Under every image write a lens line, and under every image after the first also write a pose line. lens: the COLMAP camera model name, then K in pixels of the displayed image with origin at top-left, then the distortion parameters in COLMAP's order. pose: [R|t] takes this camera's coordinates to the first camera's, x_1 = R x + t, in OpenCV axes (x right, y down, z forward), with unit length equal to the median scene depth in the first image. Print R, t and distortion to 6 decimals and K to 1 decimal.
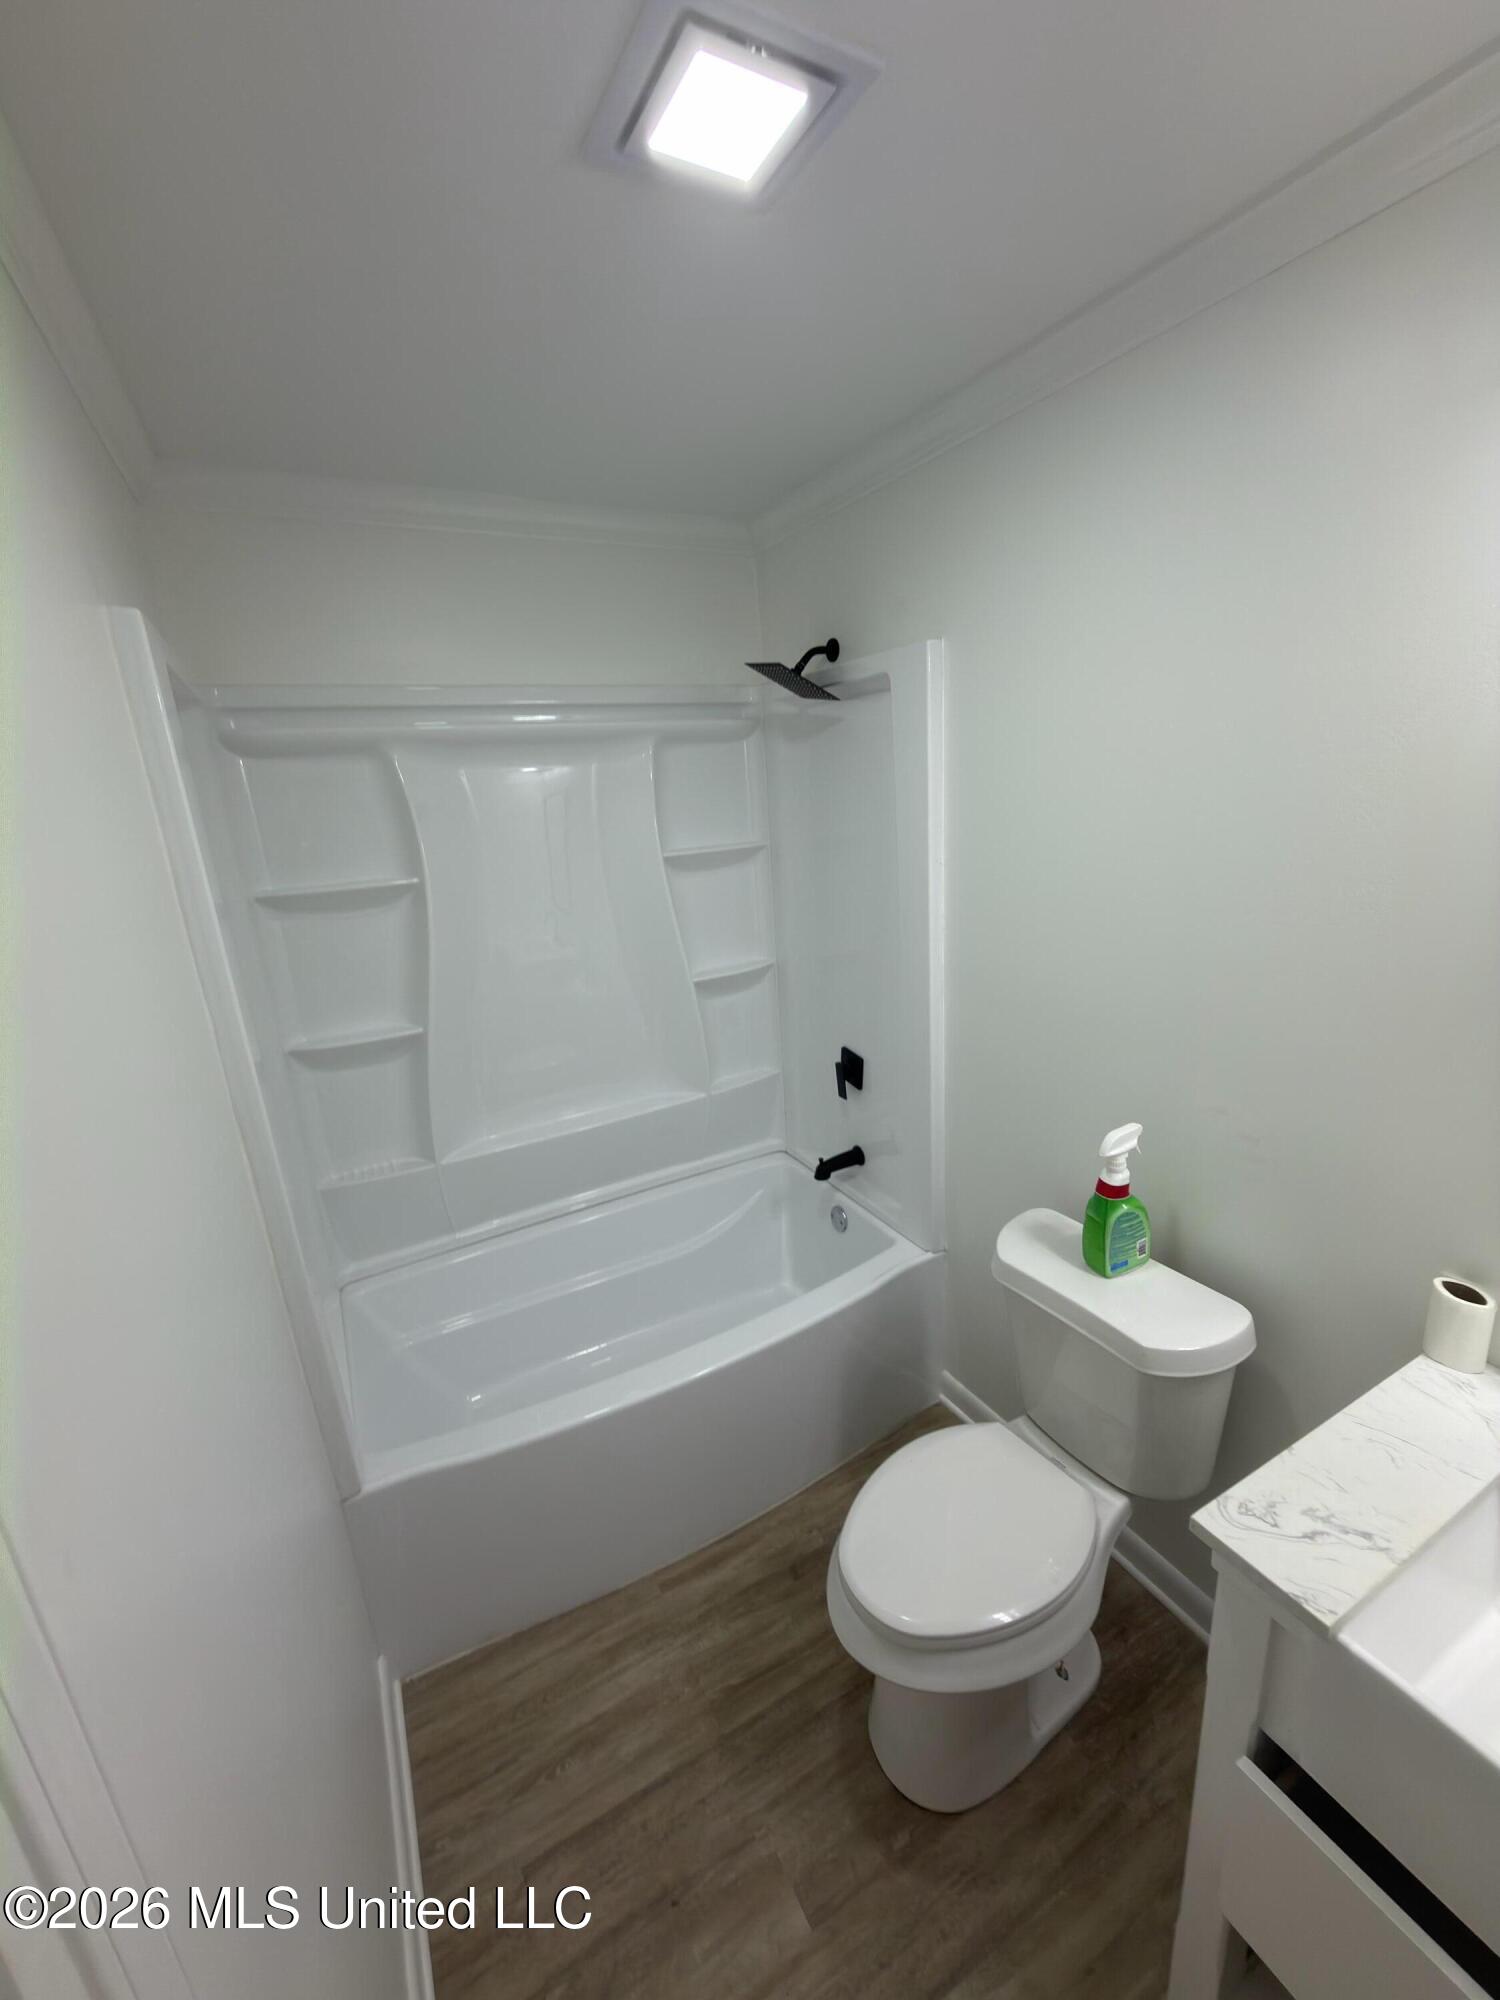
lens RADIAL K [[796.2, 0, 750.0], [0, 796.2, 1000.0], [0, 0, 1]] dist [0.002093, -0.000237]
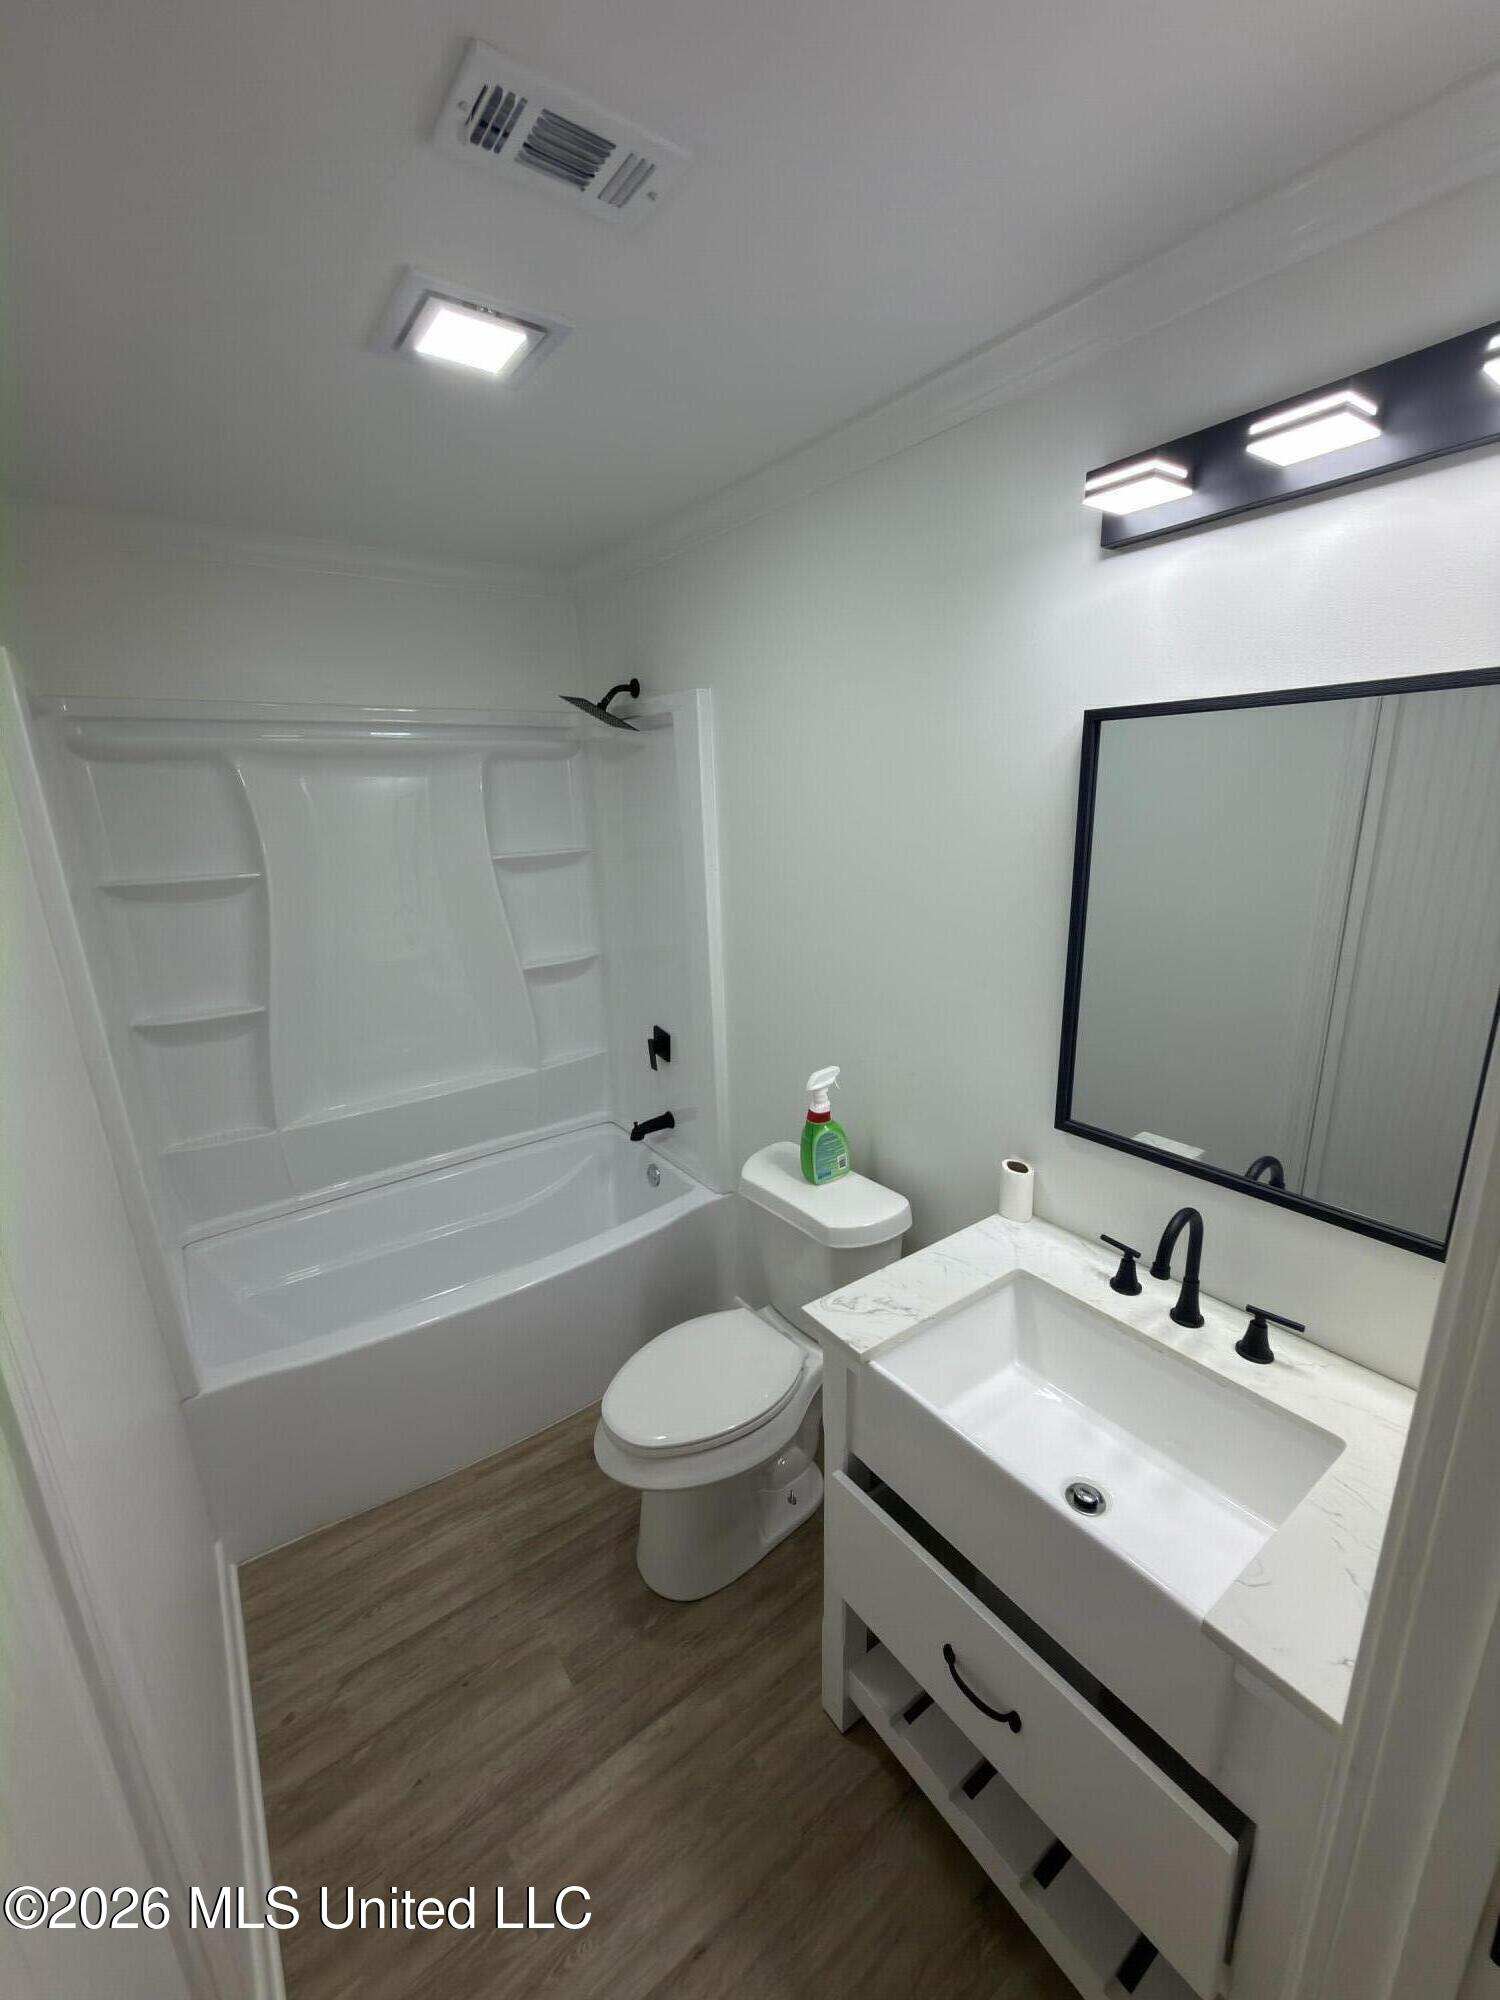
lens RADIAL K [[800.1, 0, 750.0], [0, 800.1, 1000.0], [0, 0, 1]] dist [0.001407, 0.000453]
pose [[0.991241, -0.002461, 0.132040, 0.146068], [0.004068, 0.999921, -0.011901, 0.052100], [-0.132000, 0.012334, 0.991173, -0.255578]]
